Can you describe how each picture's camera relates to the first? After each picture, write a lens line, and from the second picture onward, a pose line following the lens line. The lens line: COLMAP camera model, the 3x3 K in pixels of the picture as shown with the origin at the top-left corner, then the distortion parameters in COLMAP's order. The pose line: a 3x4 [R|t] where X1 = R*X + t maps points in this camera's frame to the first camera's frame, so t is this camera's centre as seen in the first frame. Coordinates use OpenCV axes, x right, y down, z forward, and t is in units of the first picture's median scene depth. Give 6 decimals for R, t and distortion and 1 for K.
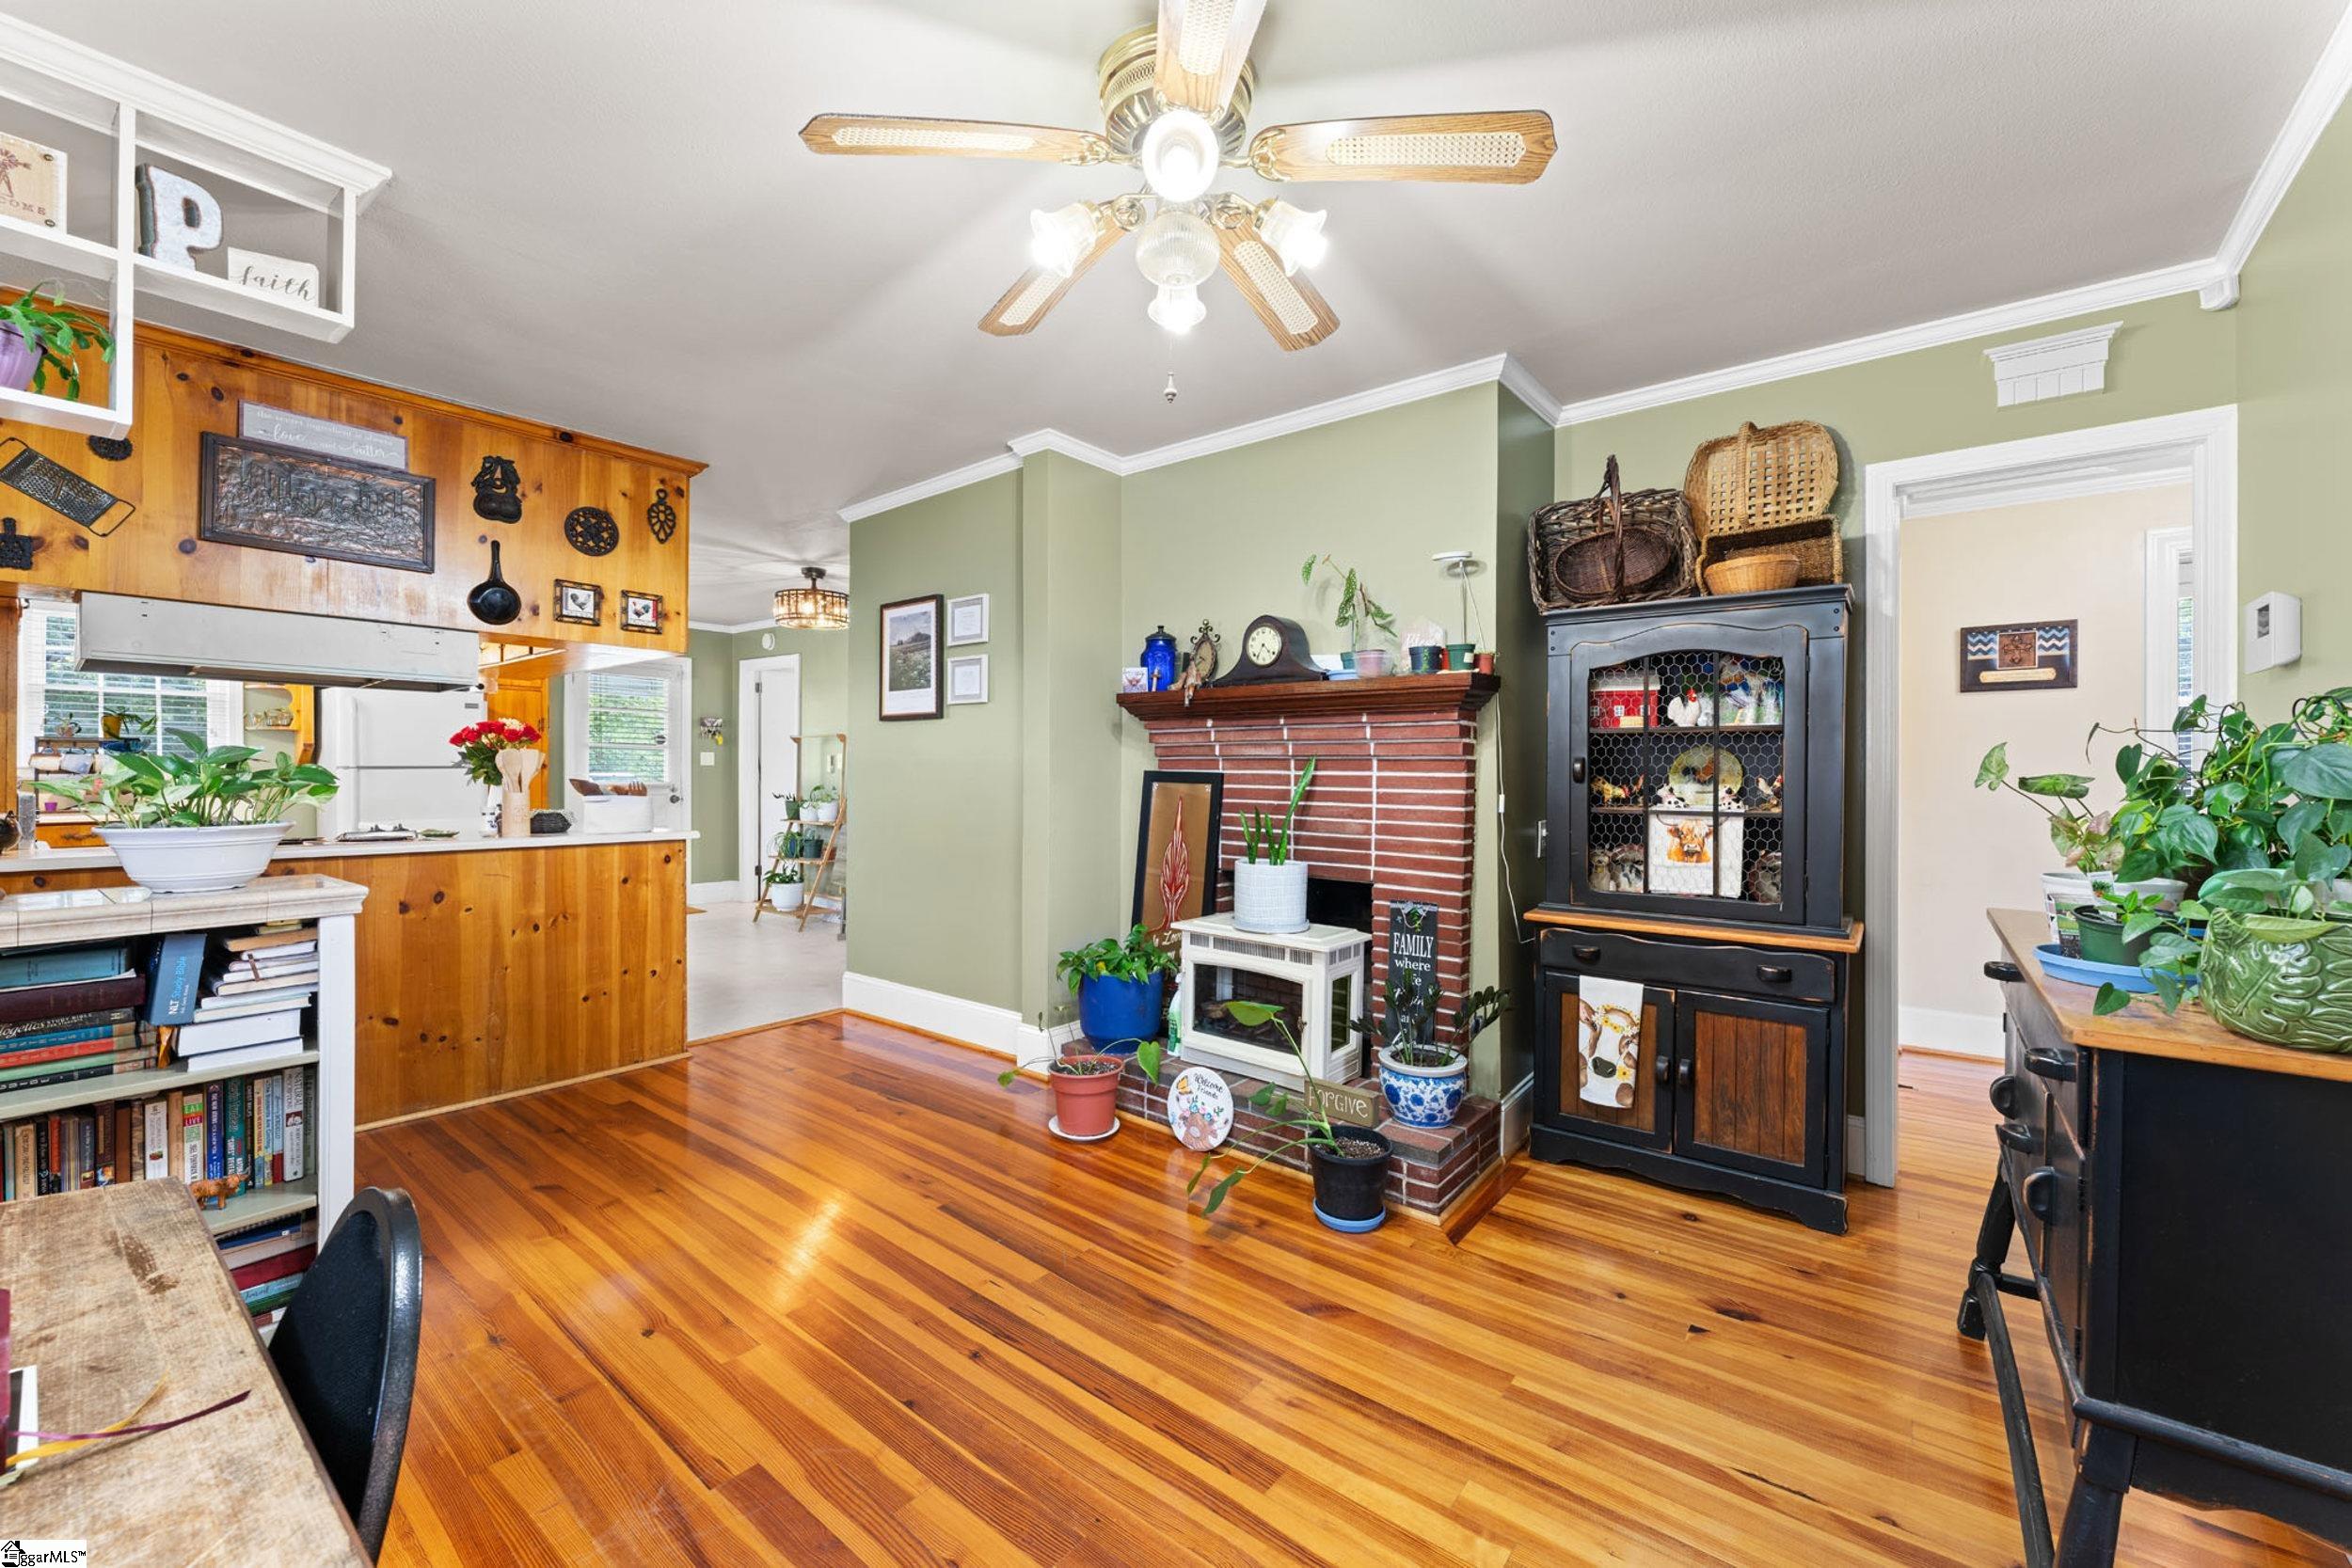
lens RADIAL K [[946.7, 0, 1170.1], [0, 946.7, 774.9], [0, 0, 1]] dist [0.000686, -0.001074]
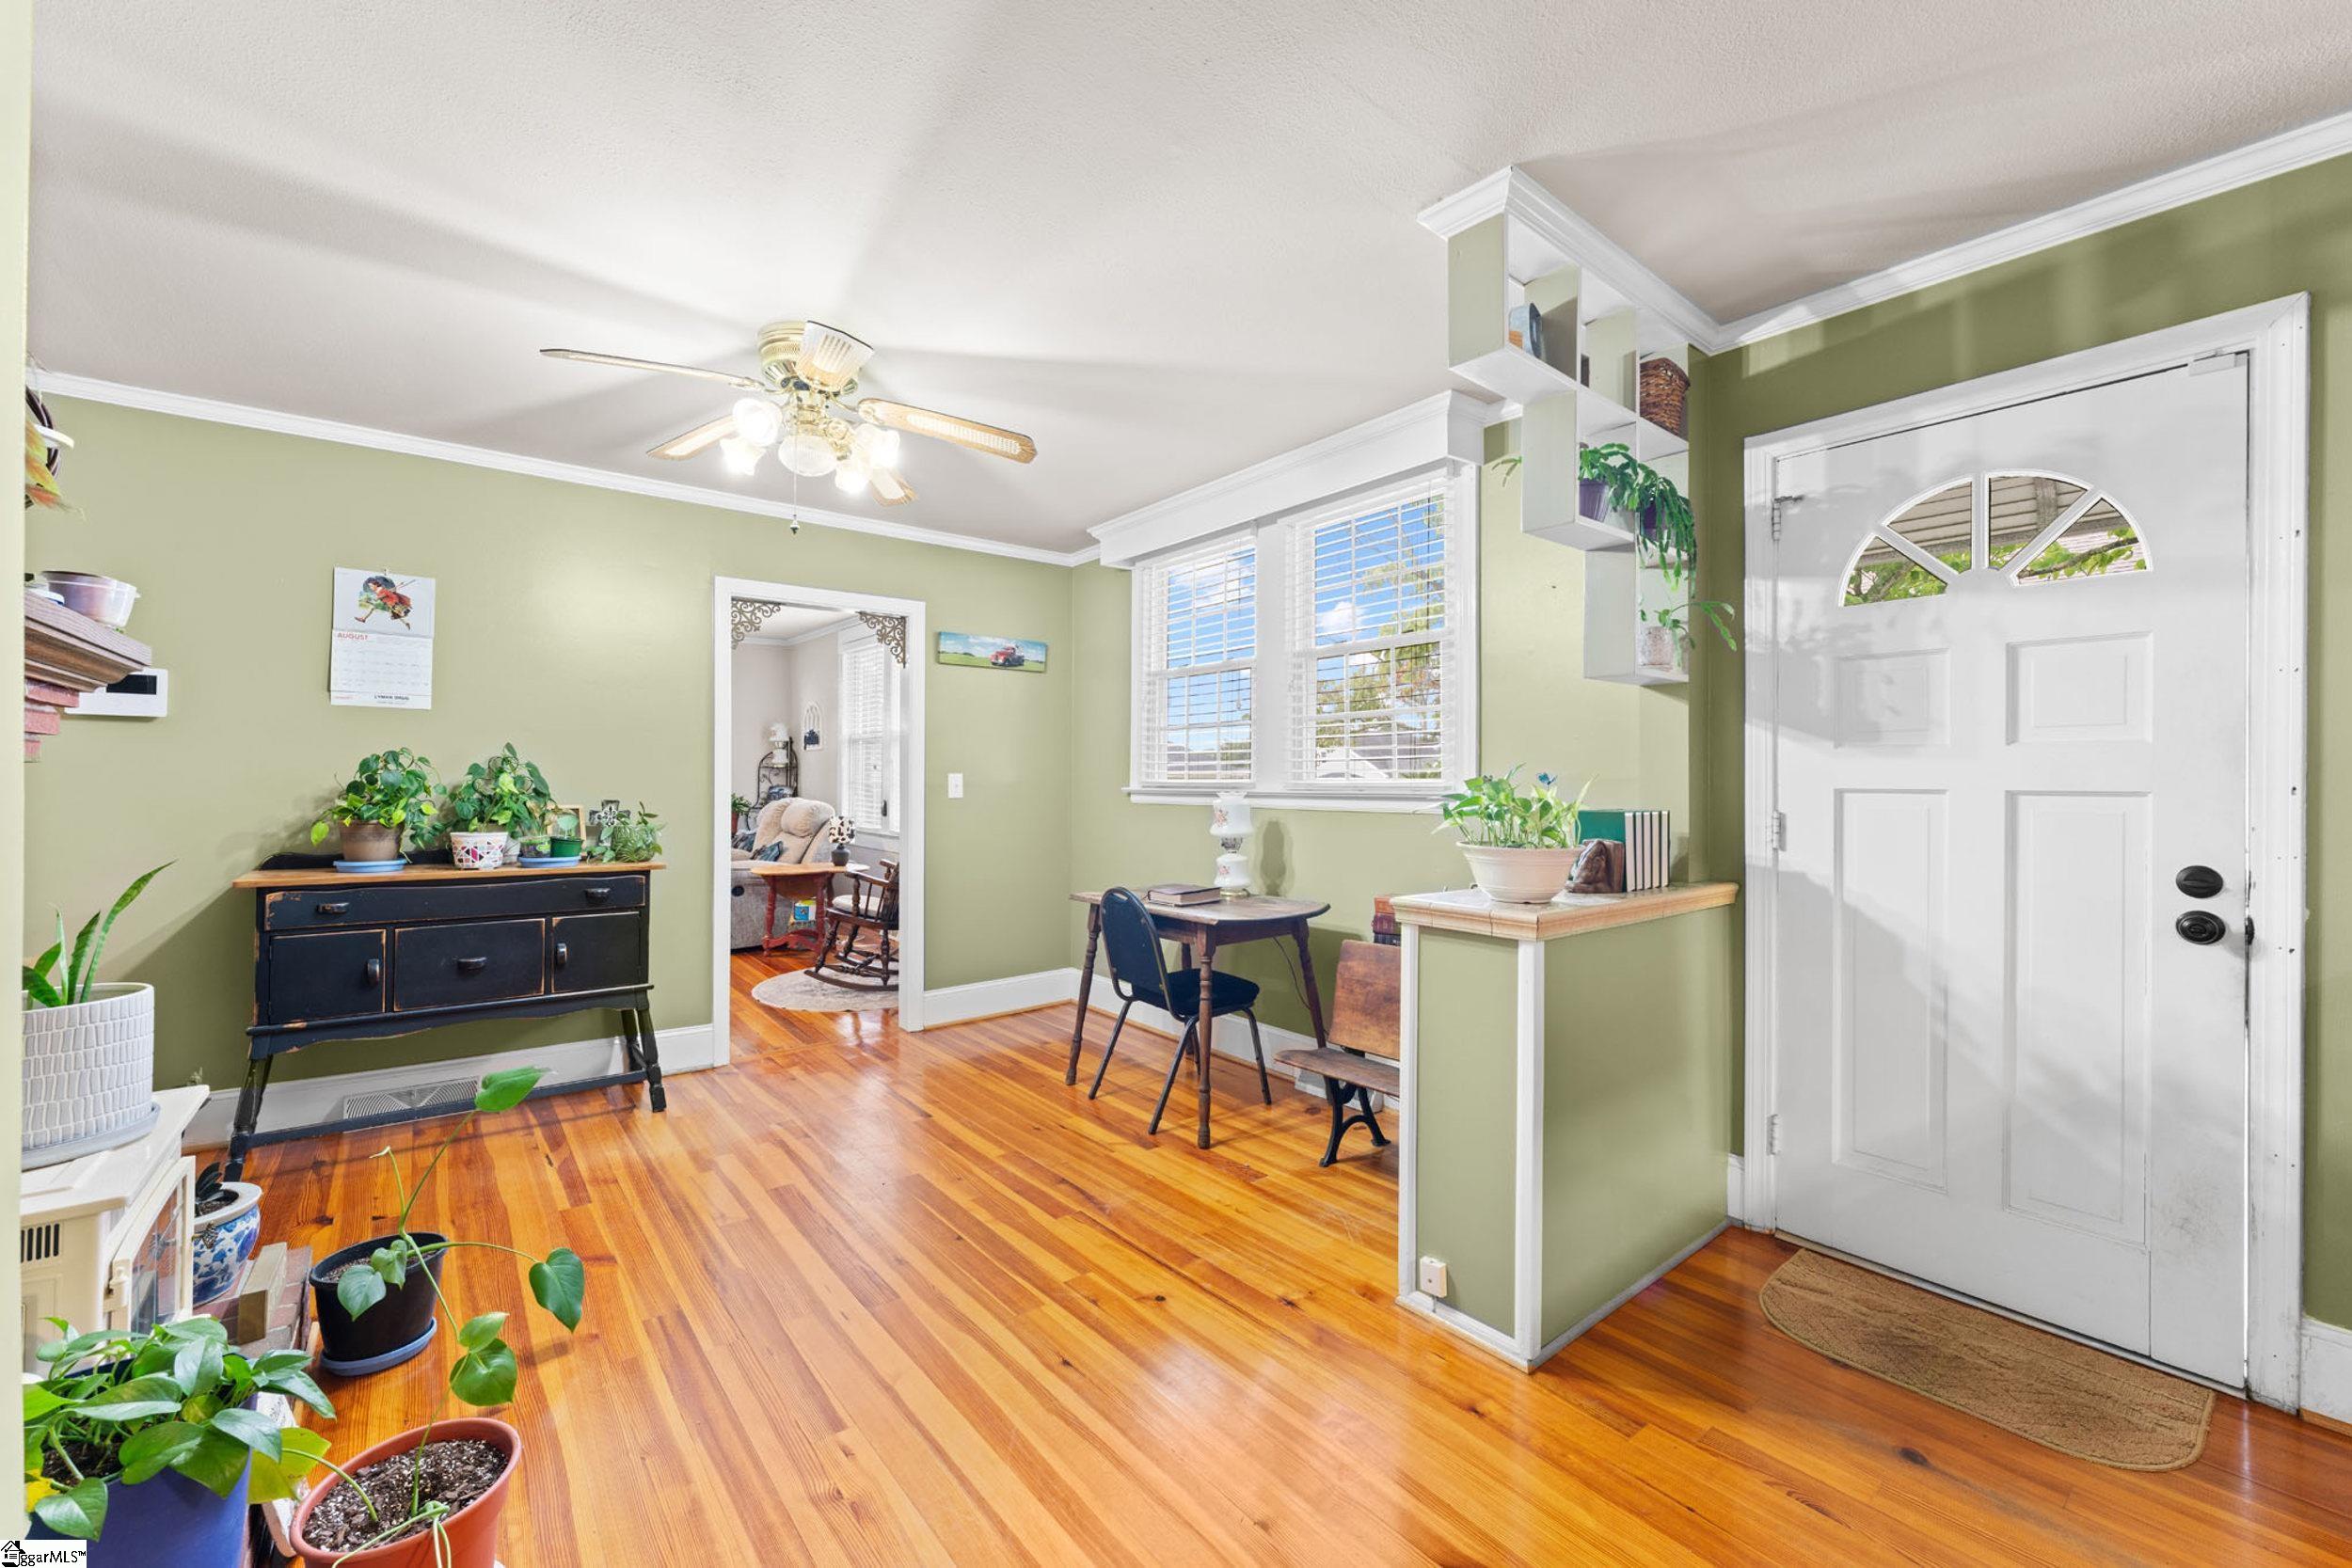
lens RADIAL K [[946.7, 0, 1169.2], [0, 946.7, 779.0], [0, 0, 1]] dist [0.000686, -0.001074]
pose [[-0.975244, -0.008151, 0.220979, -0.434584], [-0.008337, 0.999965, 0.000092, -0.012274], [-0.220973, -0.001753, -0.975278, 1.130593]]
